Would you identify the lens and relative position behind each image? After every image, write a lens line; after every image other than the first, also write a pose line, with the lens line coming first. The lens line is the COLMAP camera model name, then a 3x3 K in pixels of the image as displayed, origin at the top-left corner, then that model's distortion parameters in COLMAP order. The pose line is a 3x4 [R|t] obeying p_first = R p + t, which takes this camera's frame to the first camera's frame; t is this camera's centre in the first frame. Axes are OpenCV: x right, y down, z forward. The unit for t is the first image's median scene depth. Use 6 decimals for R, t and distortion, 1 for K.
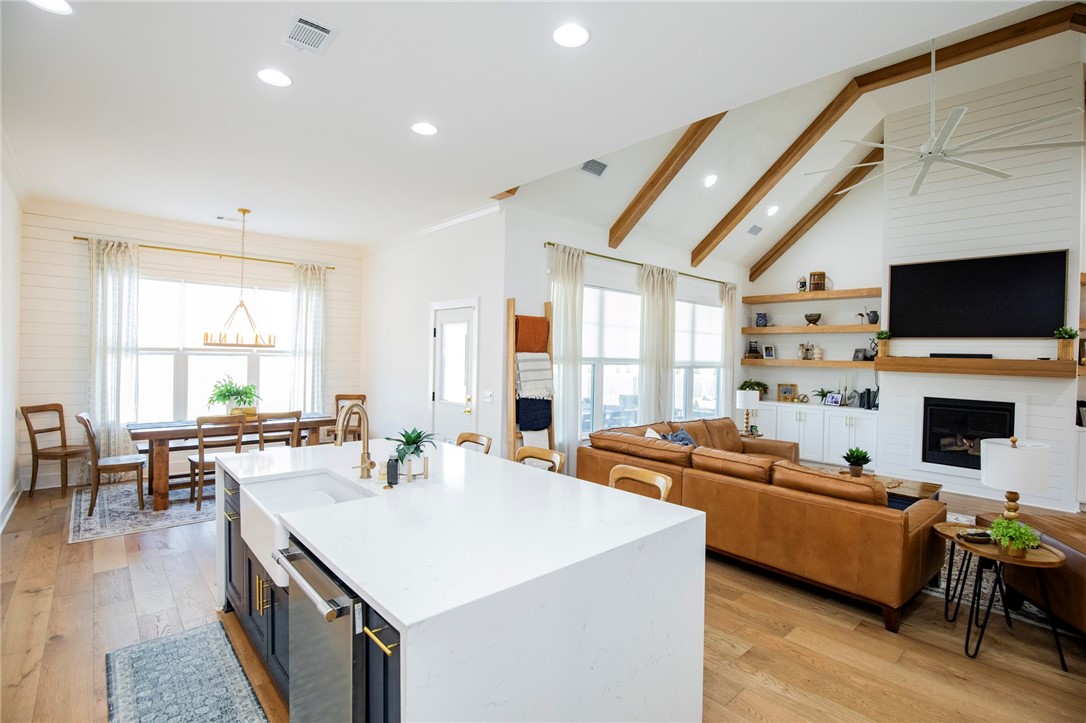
lens RADIAL K [[507.7, 0, 553.8], [0, 507.7, 358.7], [0, 0, 1]] dist [-0.034286, 0.005605]
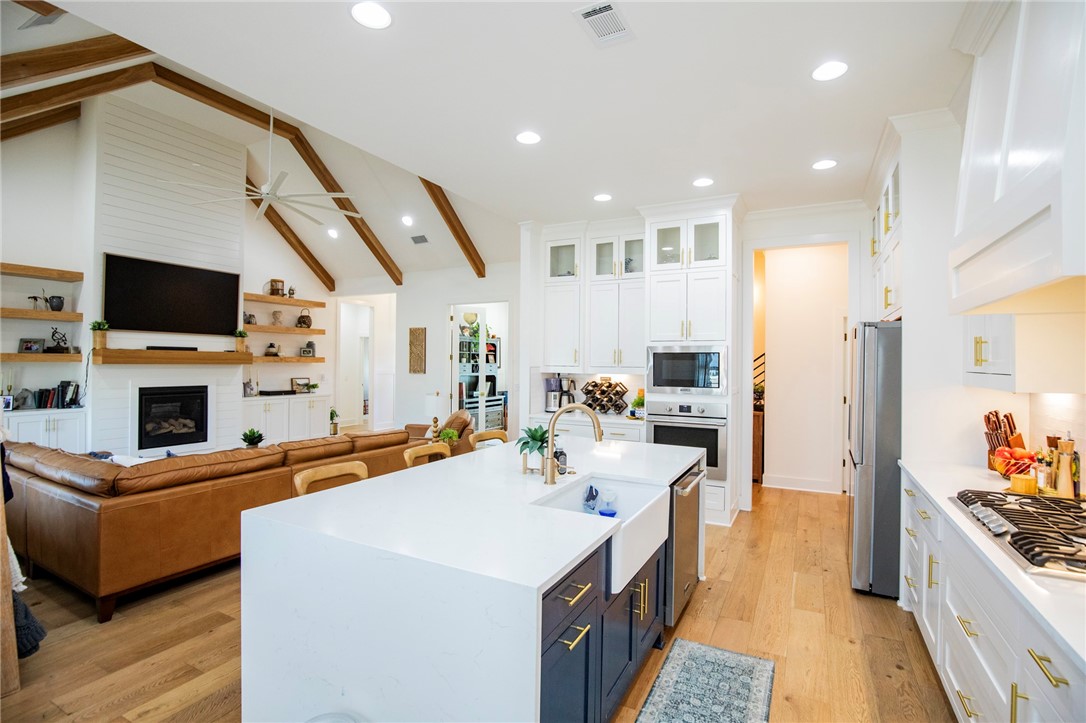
lens RADIAL K [[499.4, 0, 553.5], [0, 499.4, 360.2], [0, 0, 1]] dist [-0.031775, 0.004676]
pose [[-0.341015, -0.021622, 0.939809, -0.580867], [-0.008040, 0.999766, 0.020084, -0.009343], [-0.940023, -0.000707, -0.341109, 0.604400]]
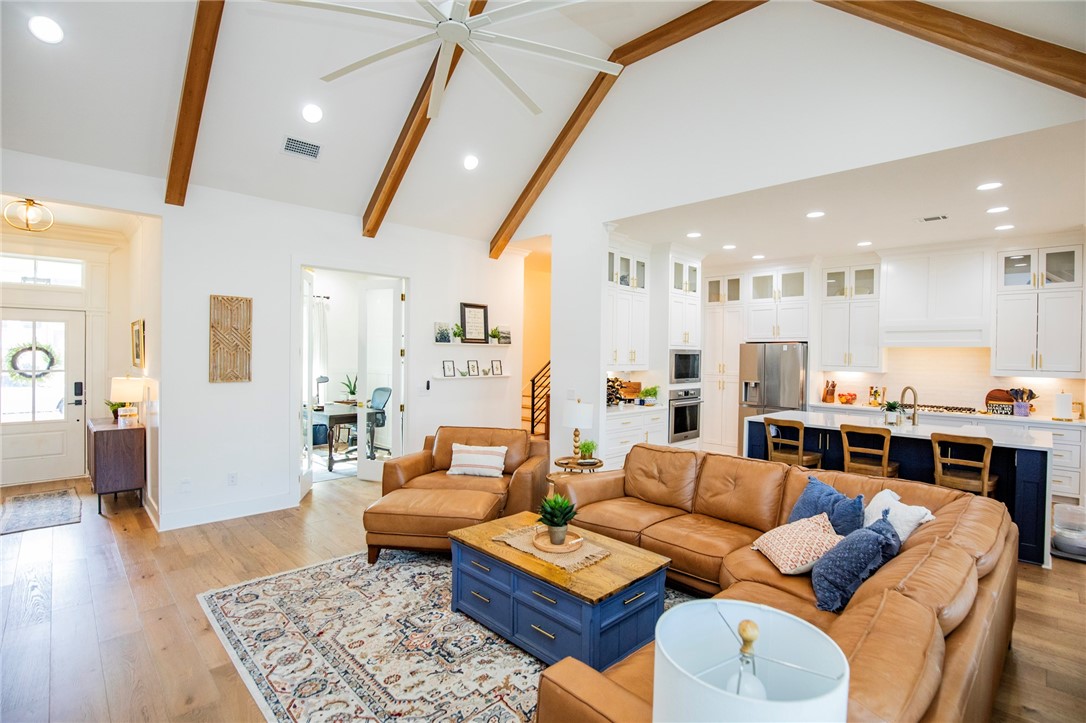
lens RADIAL K [[507.7, 0, 553.8], [0, 507.7, 358.7], [0, 0, 1]] dist [-0.034286, 0.005605]
pose [[-0.998838, -0.035093, -0.033043, 0.518652], [-0.035630, 0.999240, 0.015813, -0.003792], [0.032463, 0.016972, -0.999329, 1.336444]]
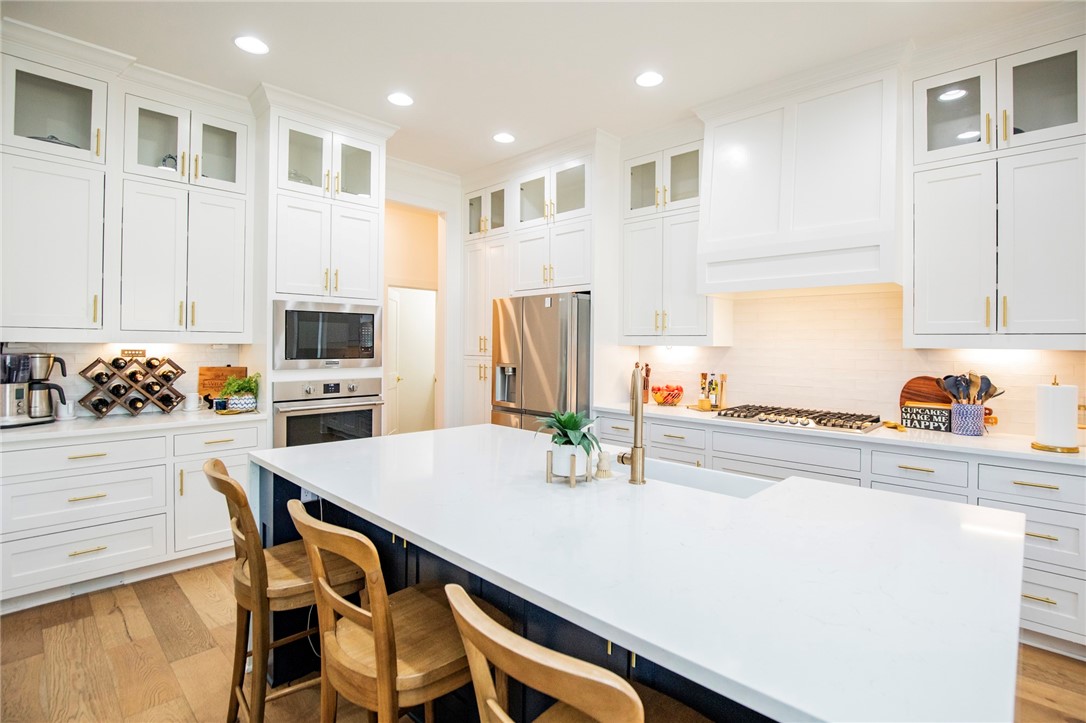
lens RADIAL K [[517.7, 0, 561.8], [0, 517.7, 344.7], [0, 0, 1]] dist [-0.030164, 0.000612]
pose [[-0.997119, -0.029619, -0.069834, -0.097979], [-0.030234, 0.999513, 0.007764, 0.020594], [0.069570, 0.009853, -0.997528, 0.770743]]
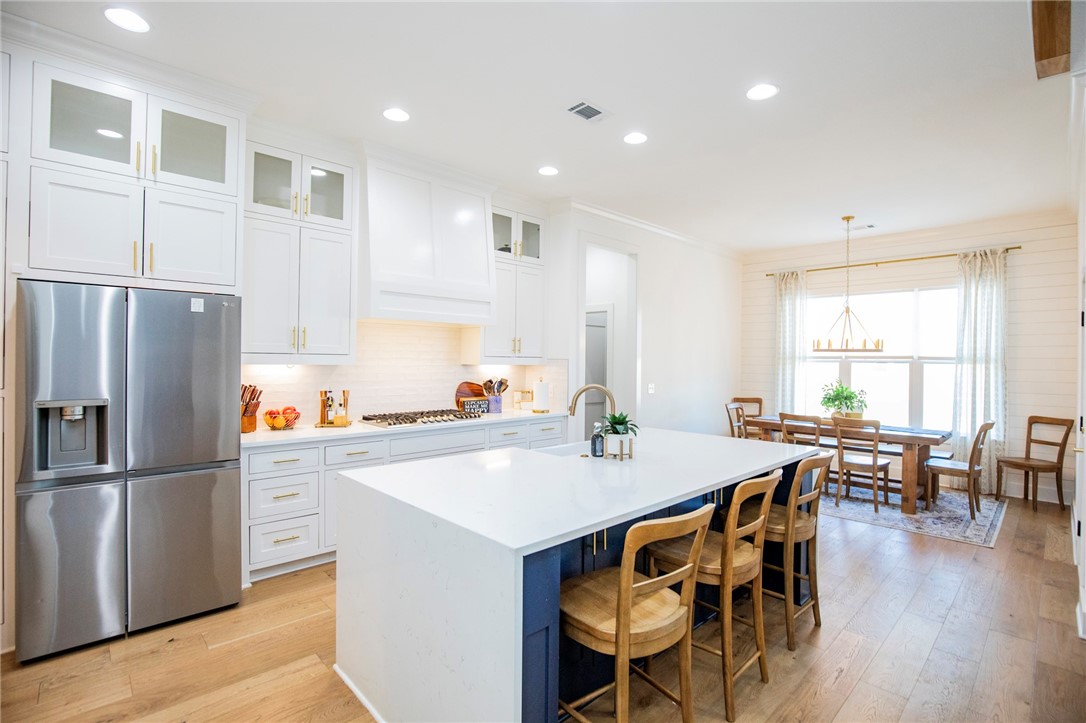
lens RADIAL K [[507.7, 0, 553.8], [0, 507.7, 358.7], [0, 0, 1]] dist [-0.034286, 0.005605]
pose [[0.023252, -0.019962, -0.999530, 0.369726], [-0.020664, 0.999577, -0.020443, 0.022101], [0.999516, 0.021130, 0.022830, 0.378168]]
